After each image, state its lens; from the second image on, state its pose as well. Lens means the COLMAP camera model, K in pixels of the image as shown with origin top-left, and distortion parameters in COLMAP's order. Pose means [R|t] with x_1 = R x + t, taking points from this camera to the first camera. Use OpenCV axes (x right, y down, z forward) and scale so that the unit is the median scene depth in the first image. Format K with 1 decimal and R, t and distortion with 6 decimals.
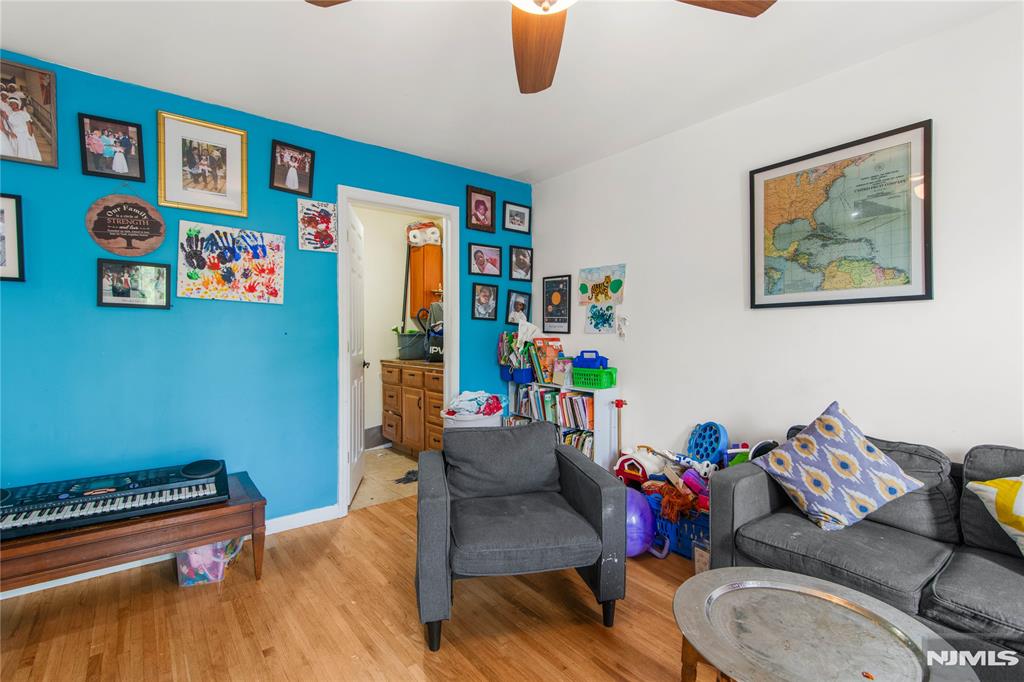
lens RADIAL K [[462.6, 0, 513.6], [0, 462.6, 339.6], [0, 0, 1]] dist [0.010653, 0.000170]
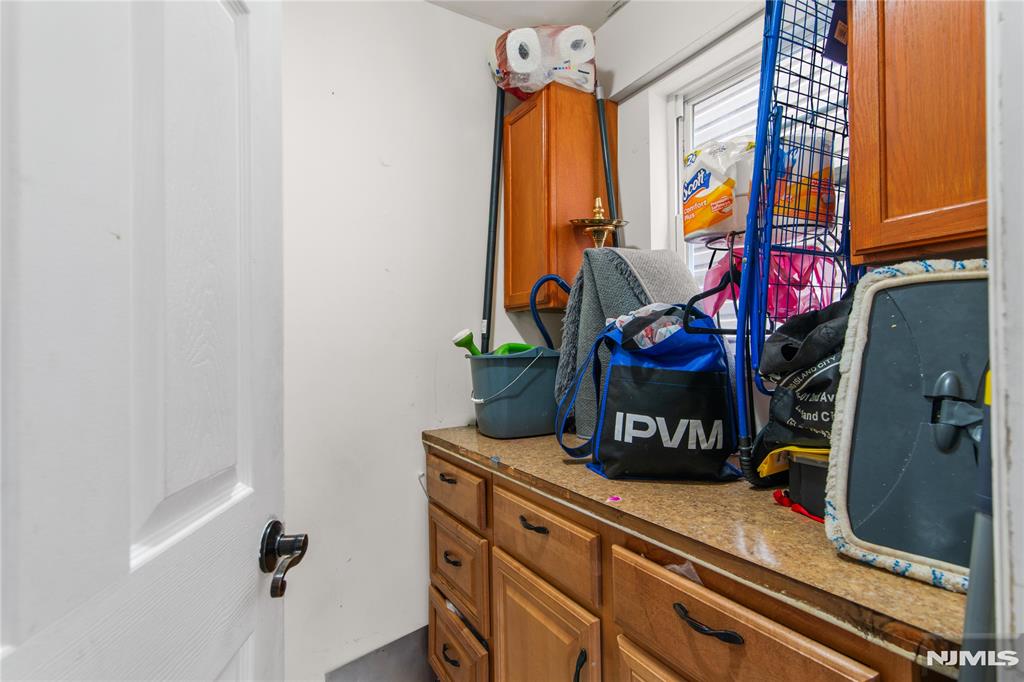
lens RADIAL K [[478.4, 0, 510.9], [0, 478.4, 347.2], [0, 0, 1]] dist [0.007293, -0.000433]
pose [[0.990327, -0.008321, -0.138505, -0.174393], [0.005879, 0.999820, -0.018027, -0.011873], [0.138630, 0.017038, 0.990198, 0.660618]]
